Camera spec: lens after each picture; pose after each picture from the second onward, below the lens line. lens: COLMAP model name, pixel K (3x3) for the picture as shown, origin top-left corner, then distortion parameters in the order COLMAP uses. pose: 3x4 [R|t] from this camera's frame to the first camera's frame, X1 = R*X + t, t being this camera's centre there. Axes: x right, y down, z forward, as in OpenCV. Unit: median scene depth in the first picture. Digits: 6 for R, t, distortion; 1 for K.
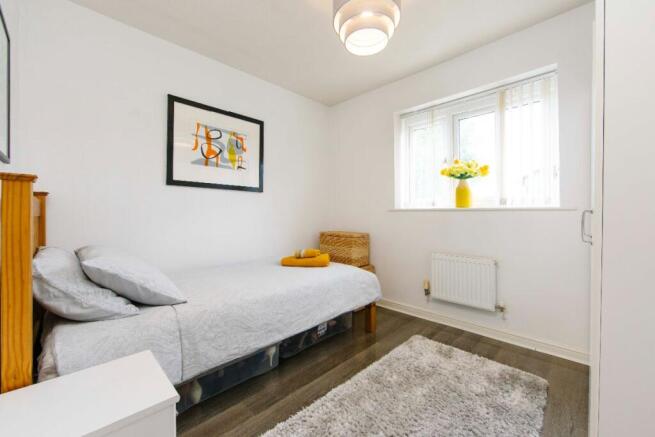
lens RADIAL K [[269.3, 0, 327.9], [0, 269.3, 216.5], [0, 0, 1]] dist [-0.002399, 0.000843]
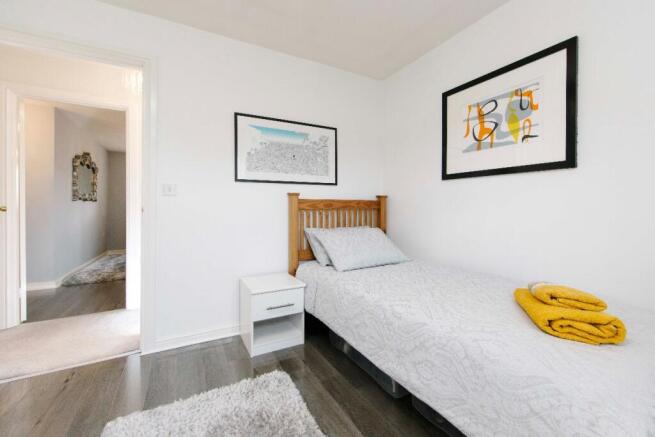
lens RADIAL K [[269.3, 0, 329.8], [0, 269.3, 205.8], [0, 0, 1]] dist [-0.002399, 0.000843]
pose [[-0.279766, -0.003178, -0.960063, 0.481410], [-0.005568, 0.999983, -0.001688, -0.010785], [0.960052, 0.004874, -0.279779, 0.783126]]
